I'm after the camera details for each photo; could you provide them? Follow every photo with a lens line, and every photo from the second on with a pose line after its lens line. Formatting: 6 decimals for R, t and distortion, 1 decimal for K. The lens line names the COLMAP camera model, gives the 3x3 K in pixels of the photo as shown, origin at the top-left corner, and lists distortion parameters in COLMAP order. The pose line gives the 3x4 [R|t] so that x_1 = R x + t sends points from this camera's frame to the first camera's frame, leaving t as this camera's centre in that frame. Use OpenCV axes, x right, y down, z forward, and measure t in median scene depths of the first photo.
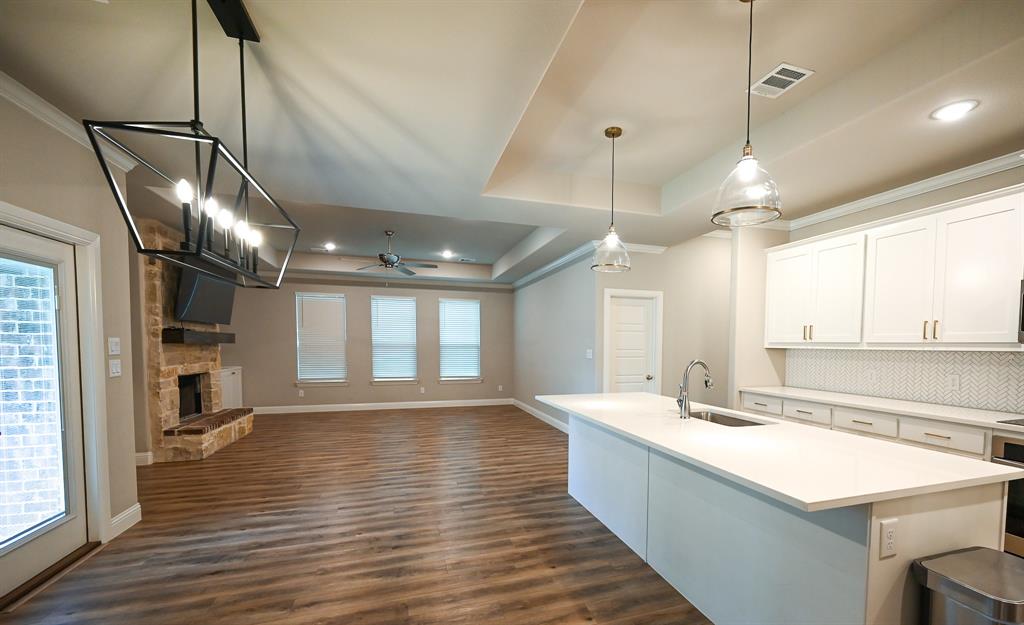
lens RADIAL K [[426.5, 0, 548.4], [0, 426.5, 361.1], [0, 0, 1]] dist [-0.014484, 0.000025]
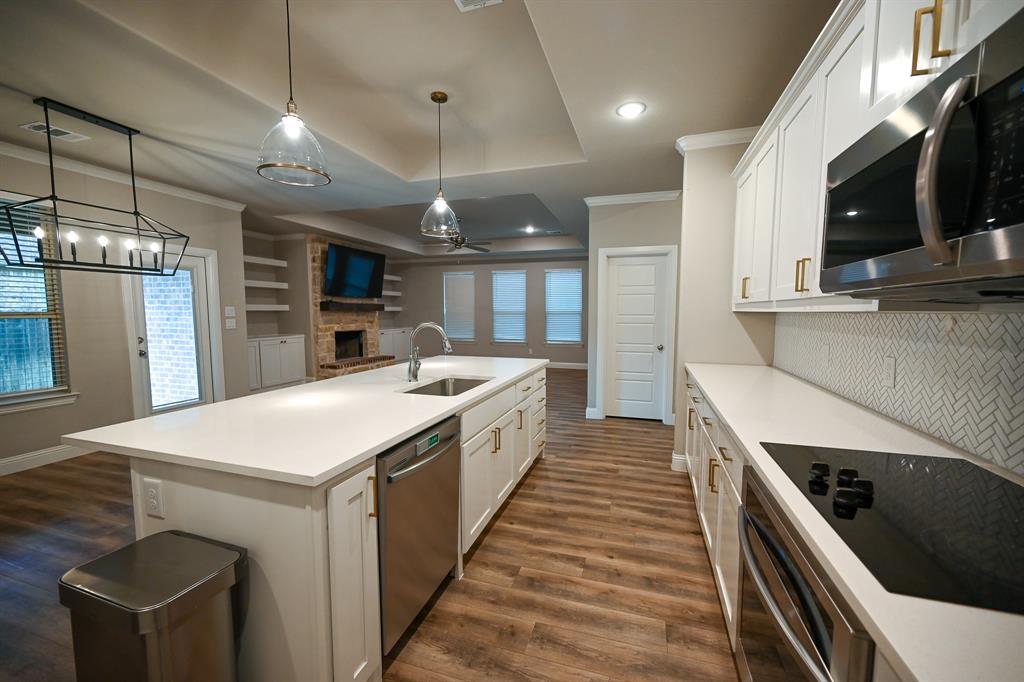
lens RADIAL K [[399.8, 0, 512.4], [0, 399.8, 344.4], [0, 0, 1]] dist [0.010984, -0.000024]
pose [[0.794510, 0.044613, -0.605610, 0.566264], [-0.020071, 0.998682, 0.047238, -0.001052], [0.606919, -0.025376, 0.794358, 0.213026]]
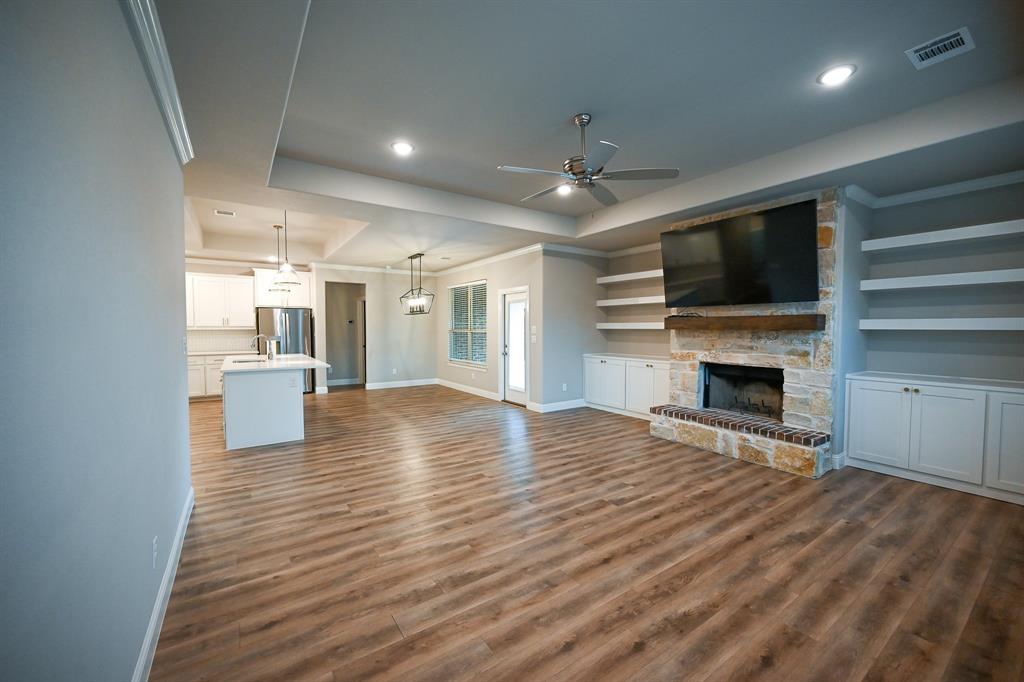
lens RADIAL K [[399.8, 0, 511.2], [0, 399.8, 343.4], [0, 0, 1]] dist [0.010984, -0.000024]
pose [[-0.963840, 0.000008, -0.266480, -0.189635], [-0.020412, 0.997060, 0.073861, -0.071392], [0.265697, 0.076630, -0.961006, 1.820769]]
